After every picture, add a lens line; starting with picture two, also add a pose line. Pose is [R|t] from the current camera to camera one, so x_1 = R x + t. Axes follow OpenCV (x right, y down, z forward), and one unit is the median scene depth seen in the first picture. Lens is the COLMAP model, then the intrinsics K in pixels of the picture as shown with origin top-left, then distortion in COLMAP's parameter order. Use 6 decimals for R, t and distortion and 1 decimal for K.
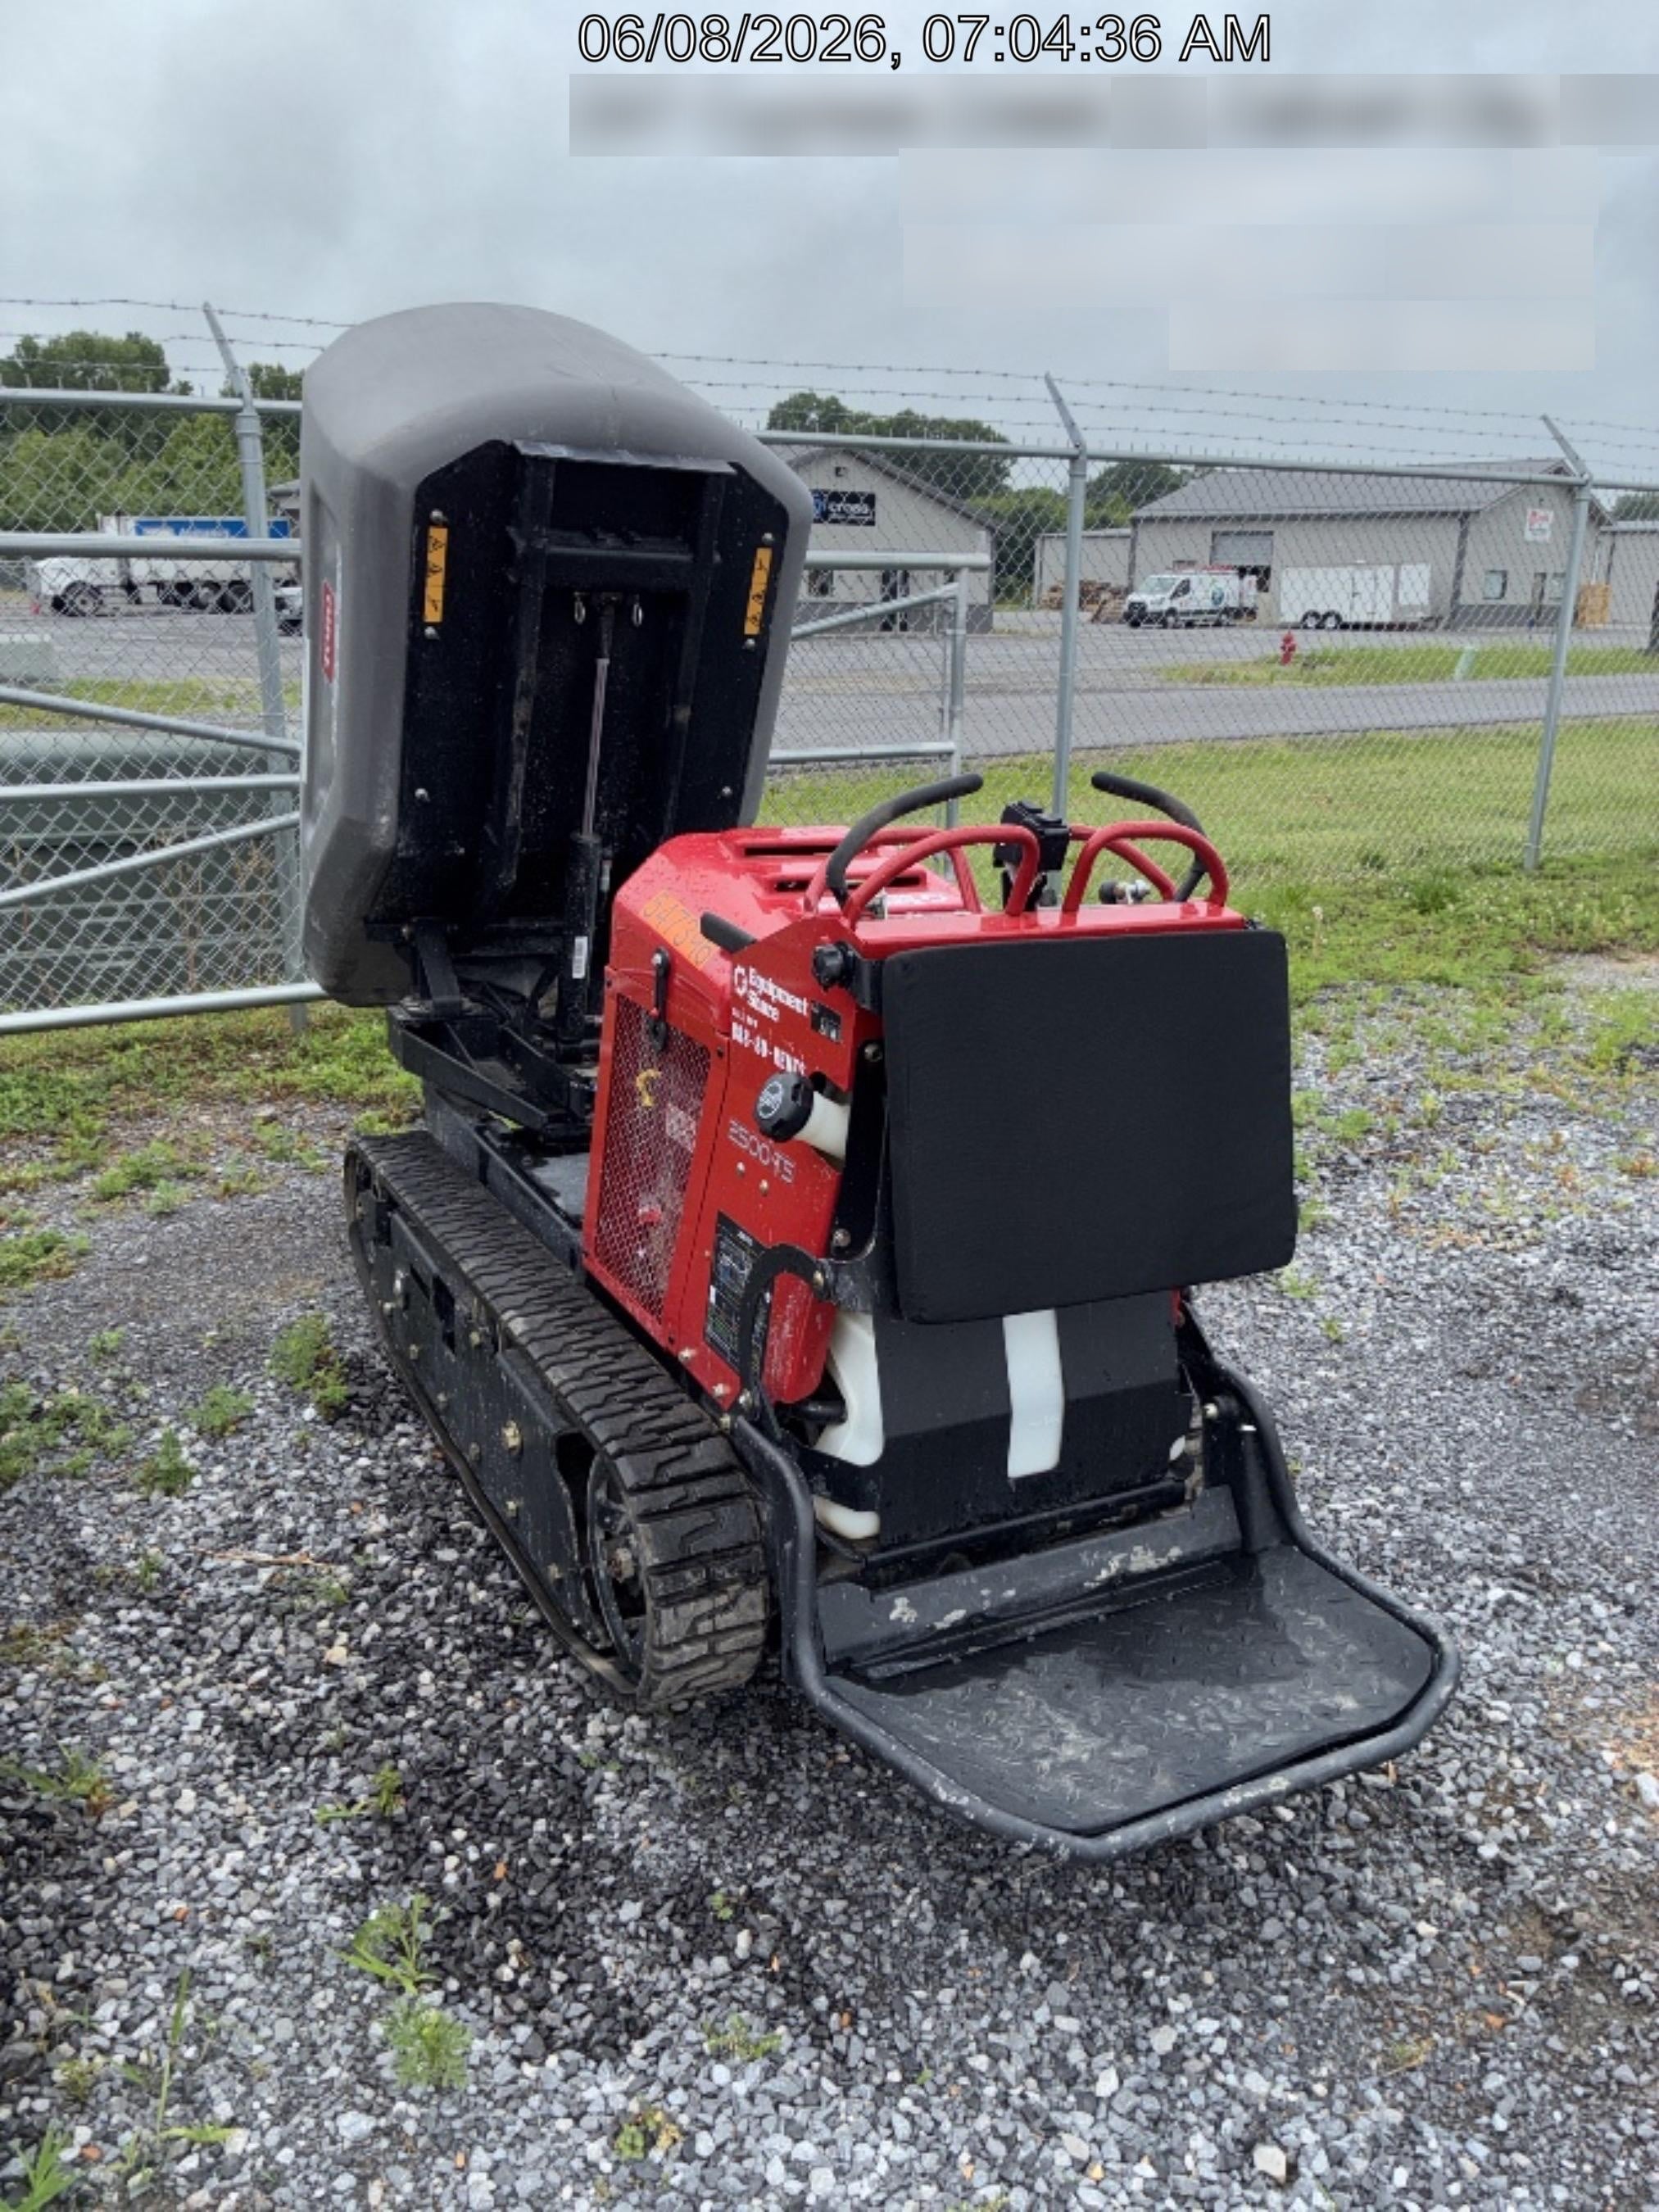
lens RADIAL K [[1706.5, 0, 829.5], [0, 1706.5, 1106.0], [0, 0, 1]] dist [0.005739, -0.000243]
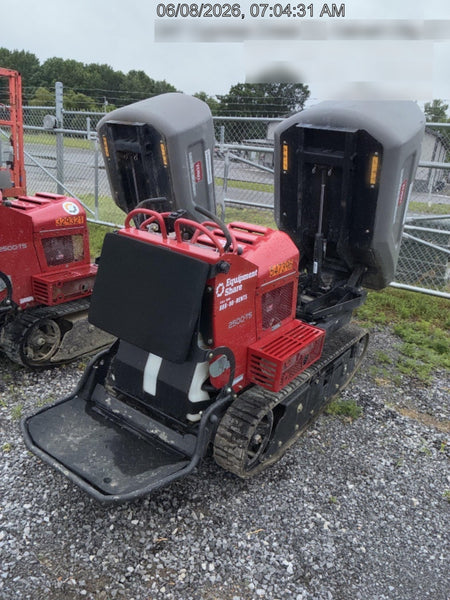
lens RADIAL K [[452.3, 0, 226.8], [0, 452.3, 293.0], [0, 0, 1]] dist [0.002734, -0.001531]
pose [[0.476362, 0.293185, -0.828928, 0.936129], [-0.340255, 0.930783, 0.133676, -0.167209], [0.810744, 0.218369, 0.543148, 0.573008]]
